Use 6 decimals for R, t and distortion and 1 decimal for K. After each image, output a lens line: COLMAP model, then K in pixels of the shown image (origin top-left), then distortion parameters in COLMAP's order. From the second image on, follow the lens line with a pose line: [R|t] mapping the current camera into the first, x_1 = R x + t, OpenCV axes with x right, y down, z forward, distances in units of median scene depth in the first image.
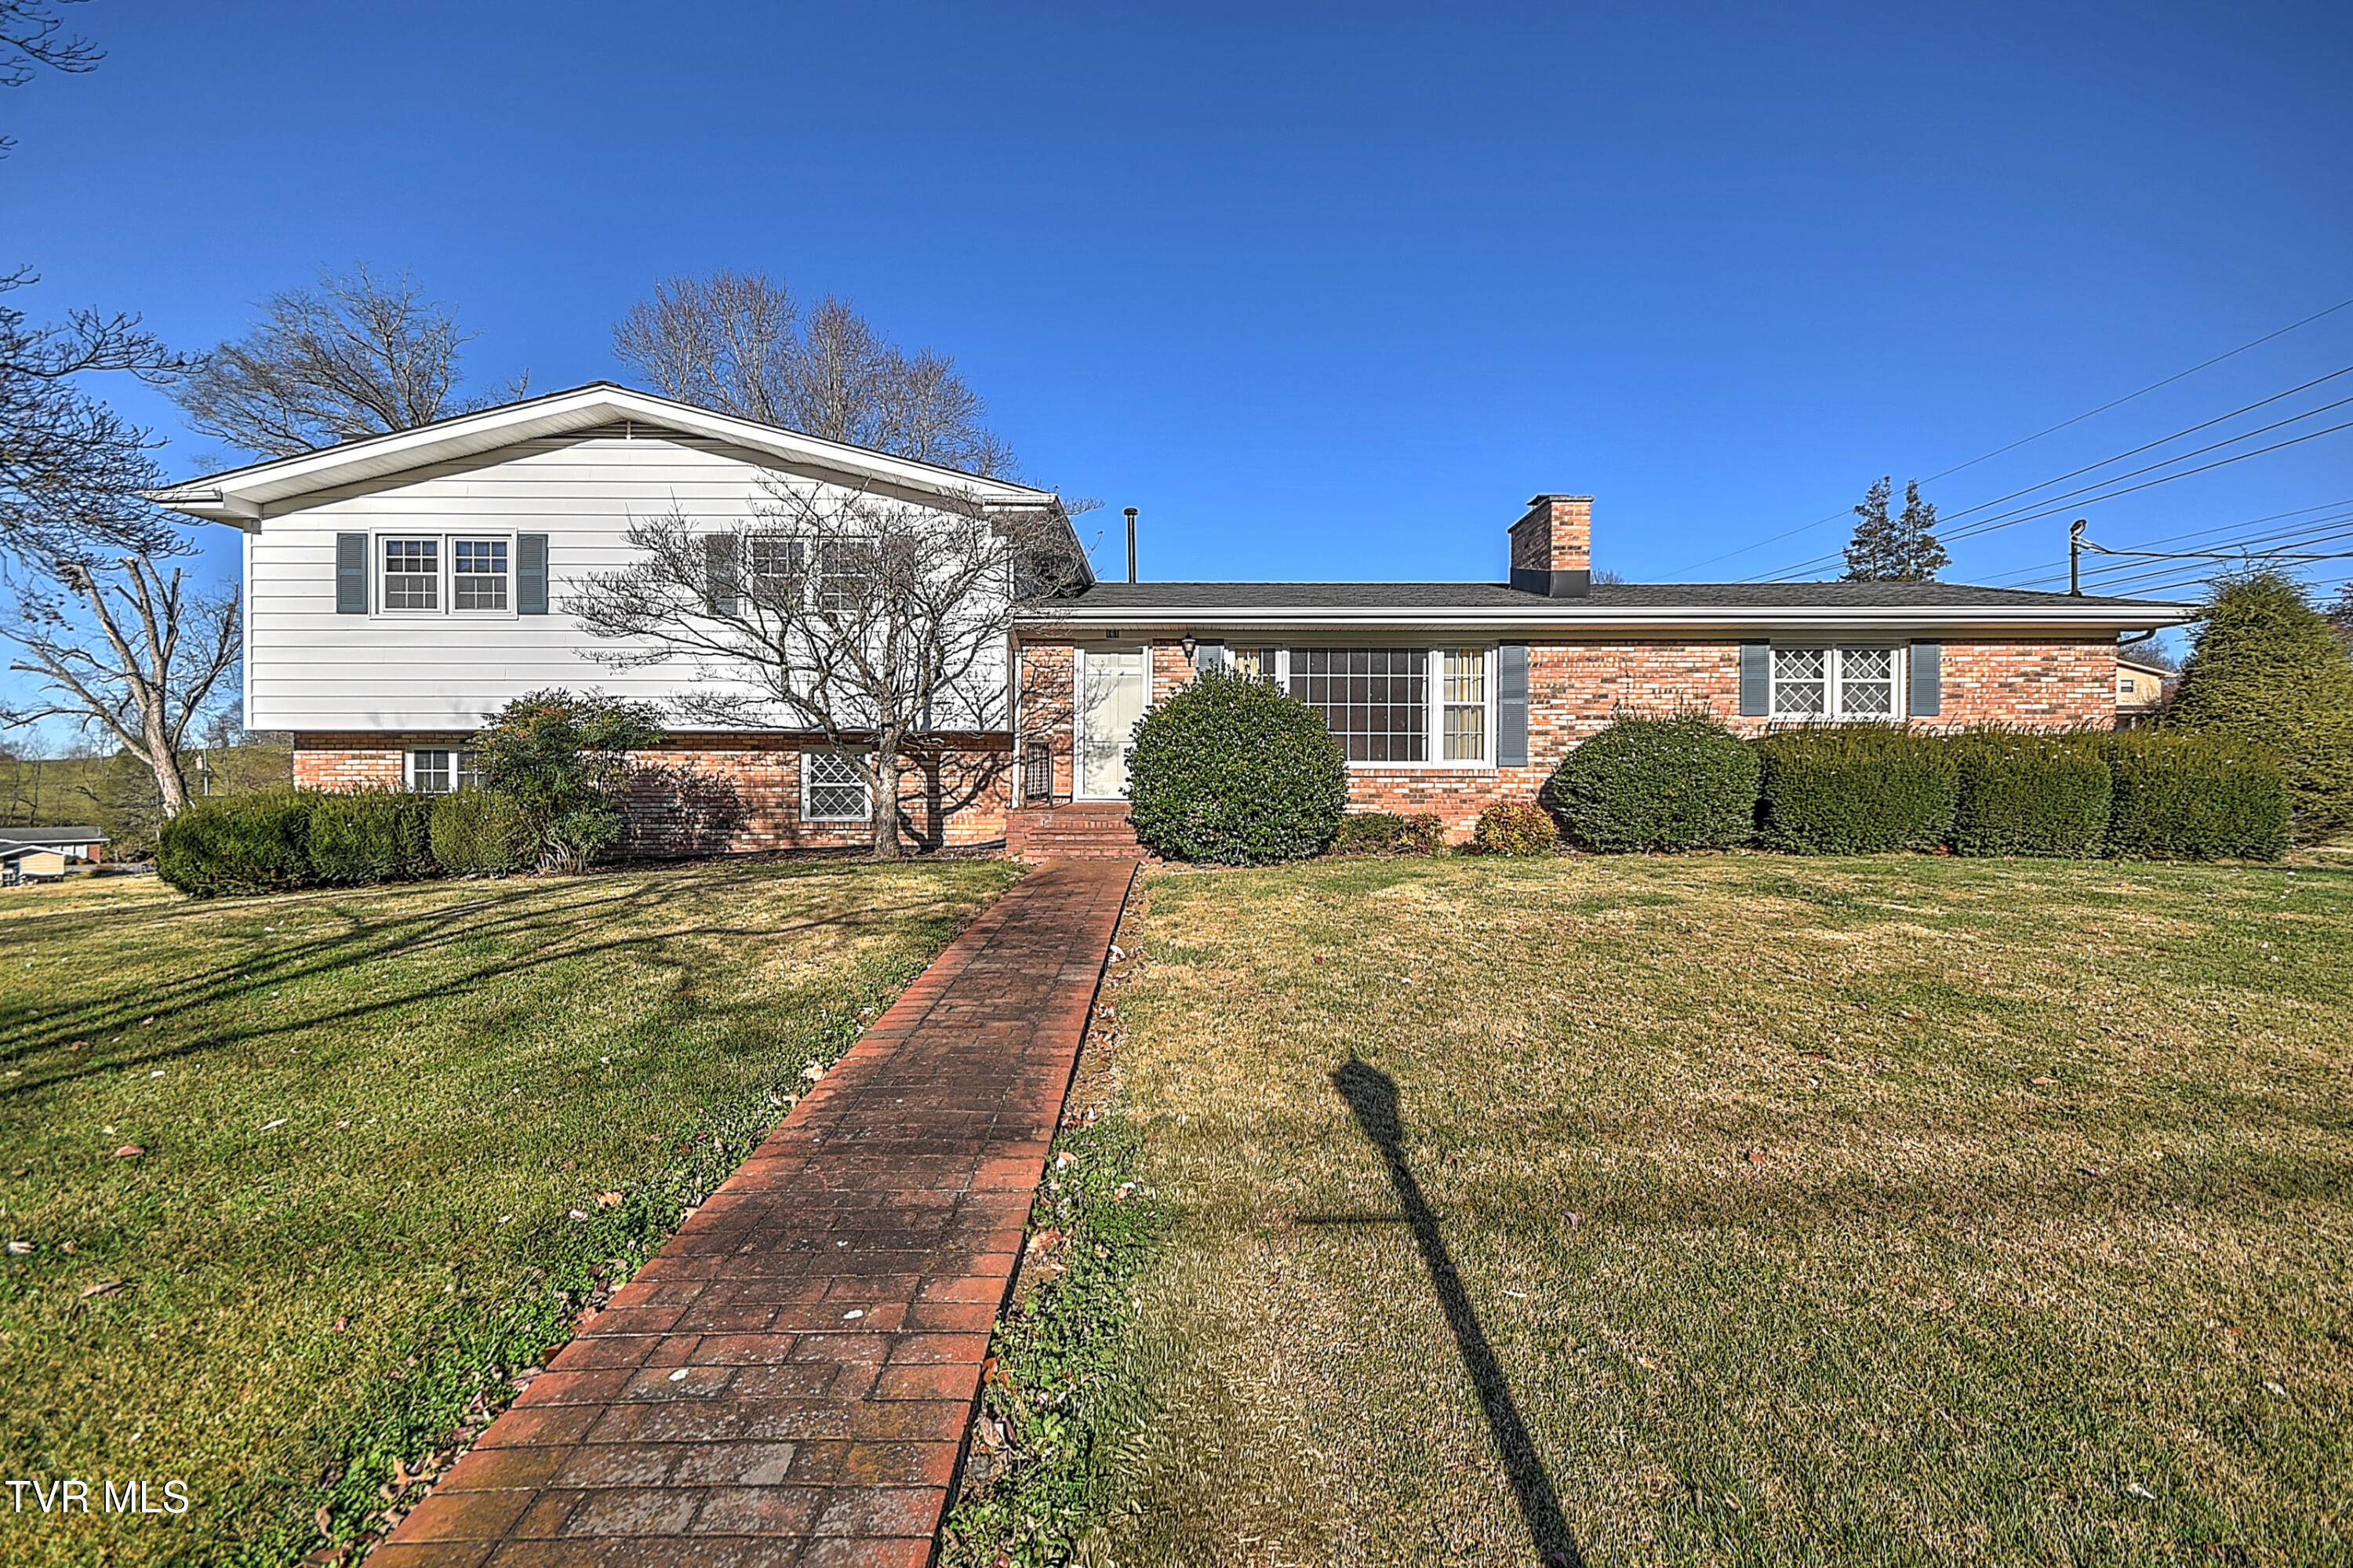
lens RADIAL K [[1081.8, 0, 1185.1], [0, 1081.8, 790.0], [0, 0, 1]] dist [0.013508, -0.004438]
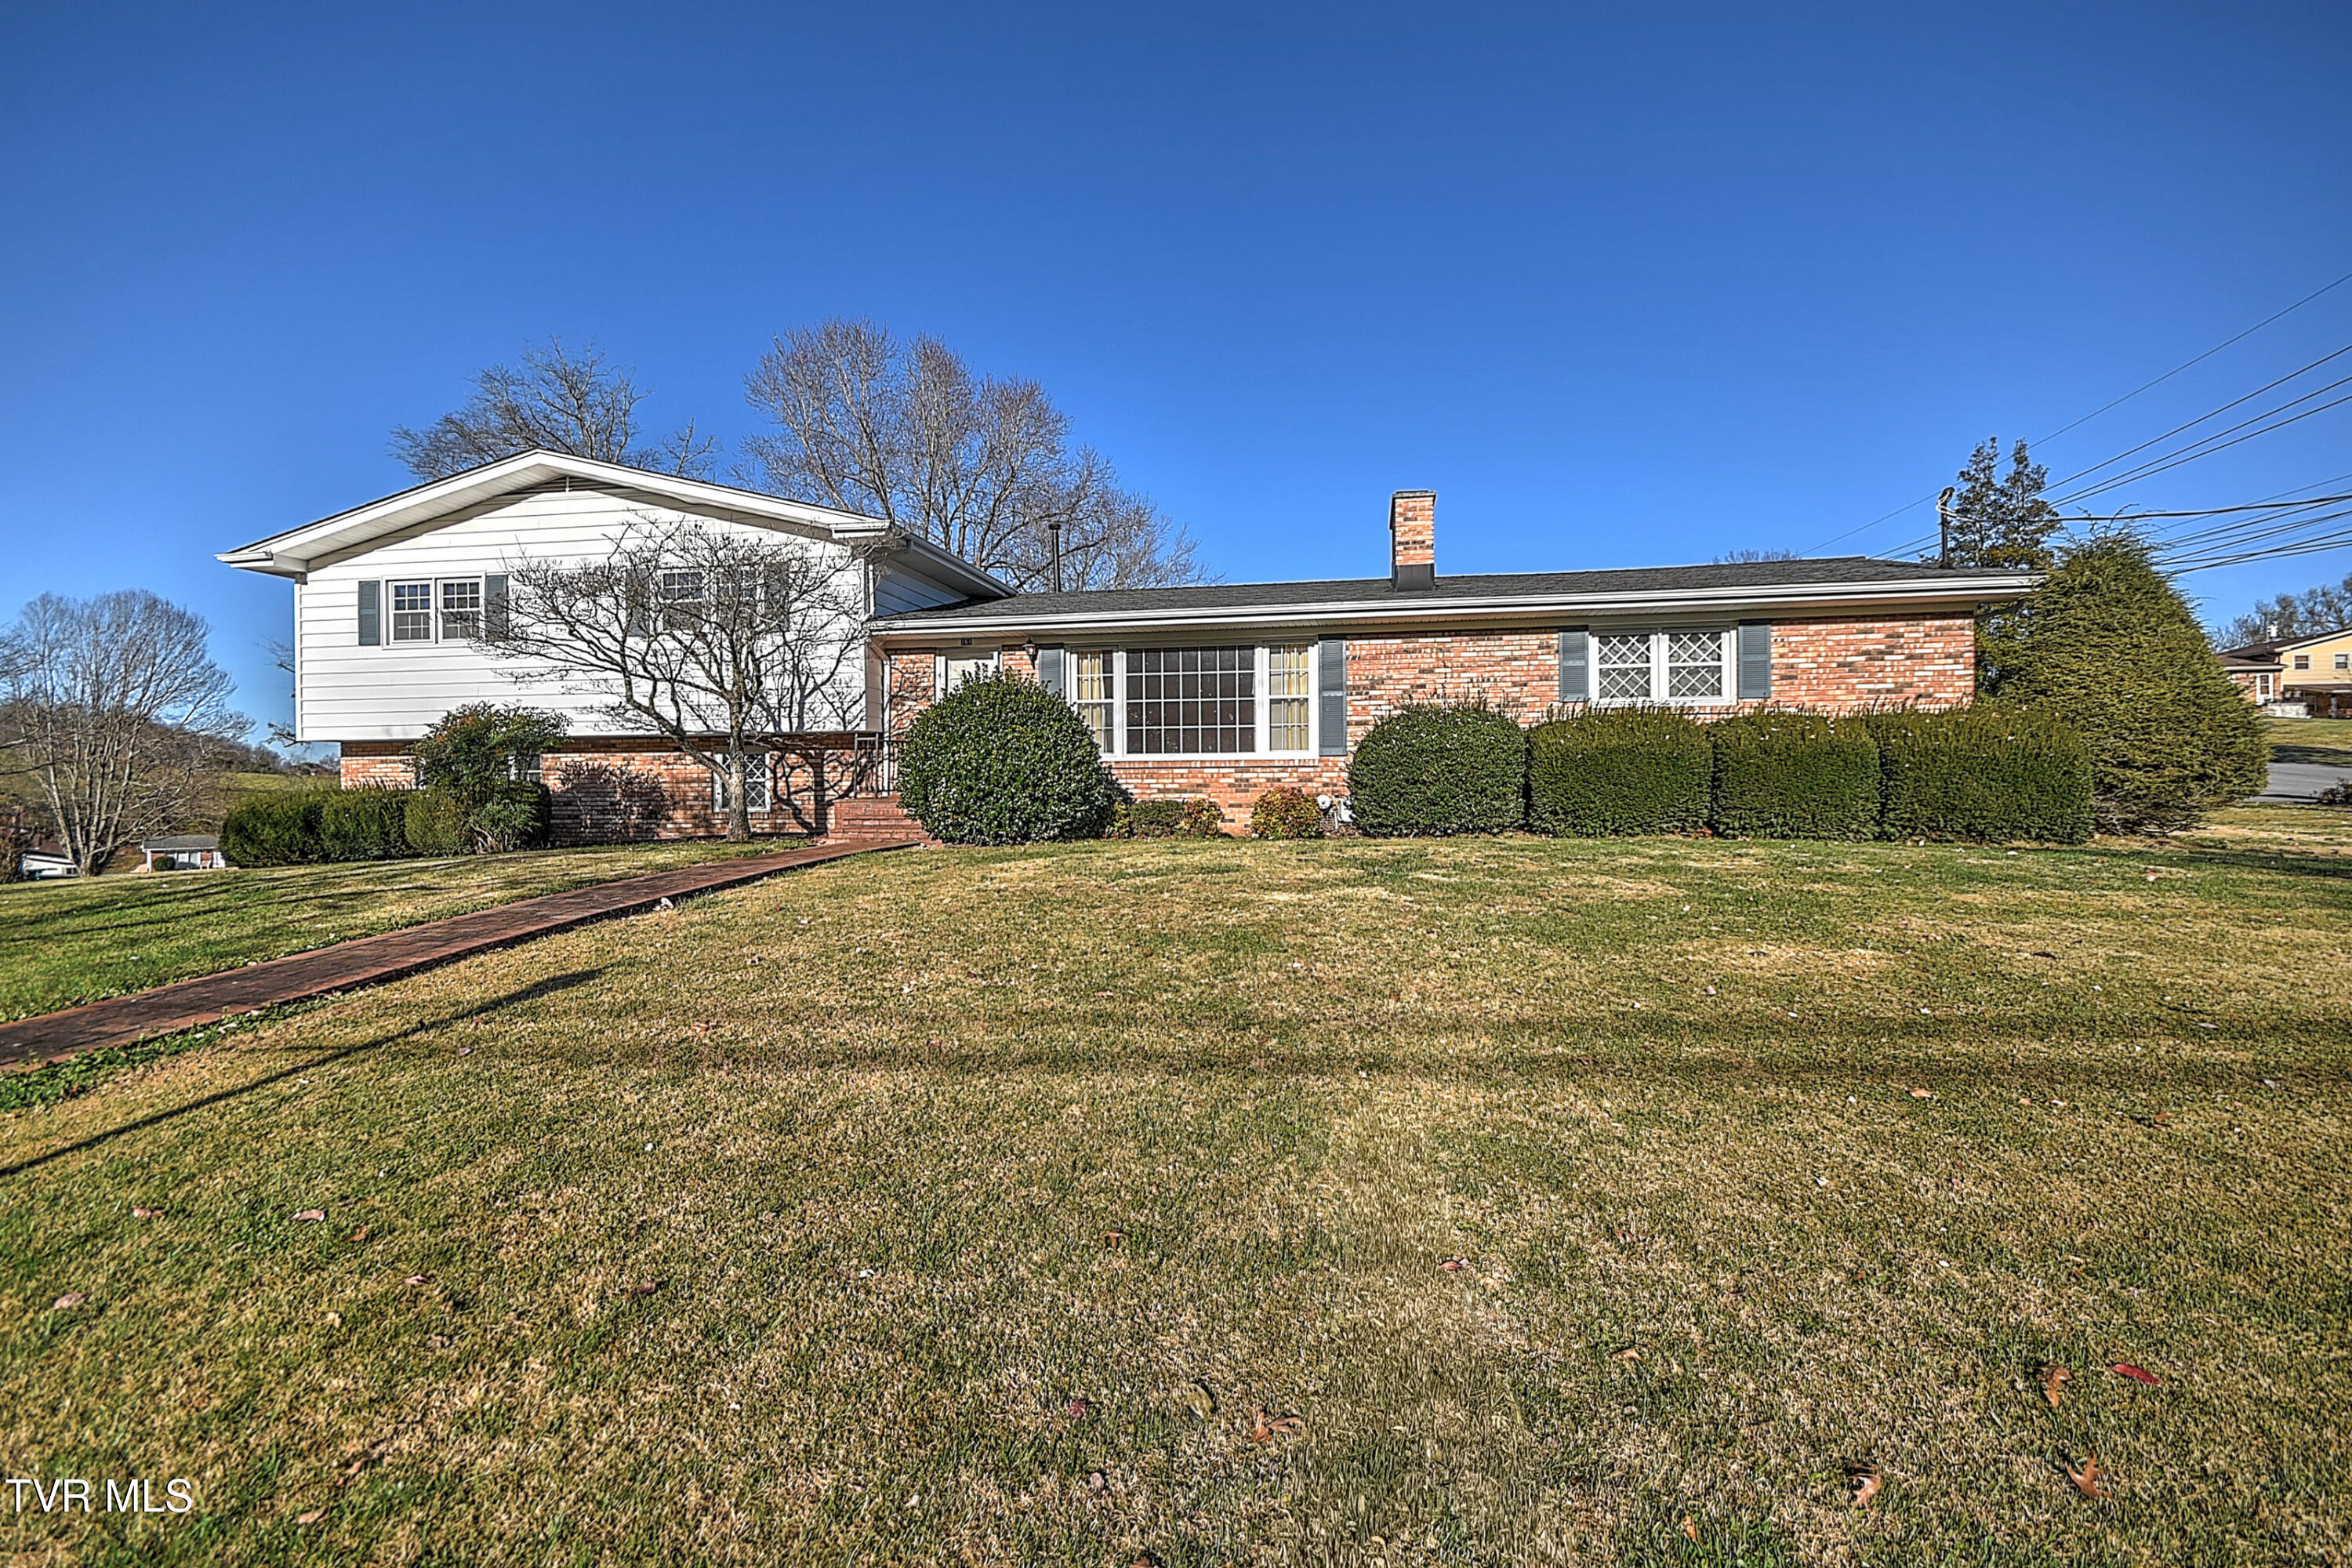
lens RADIAL K [[1081.3, 0, 1184.5], [0, 1081.3, 790.0], [0, 0, 1]] dist [0.013508, -0.004438]
pose [[0.984602, -0.009038, -0.174578, 0.343366], [0.008687, 0.999958, -0.002776, 0.012610], [0.174596, 0.001217, 0.984639, -0.051036]]
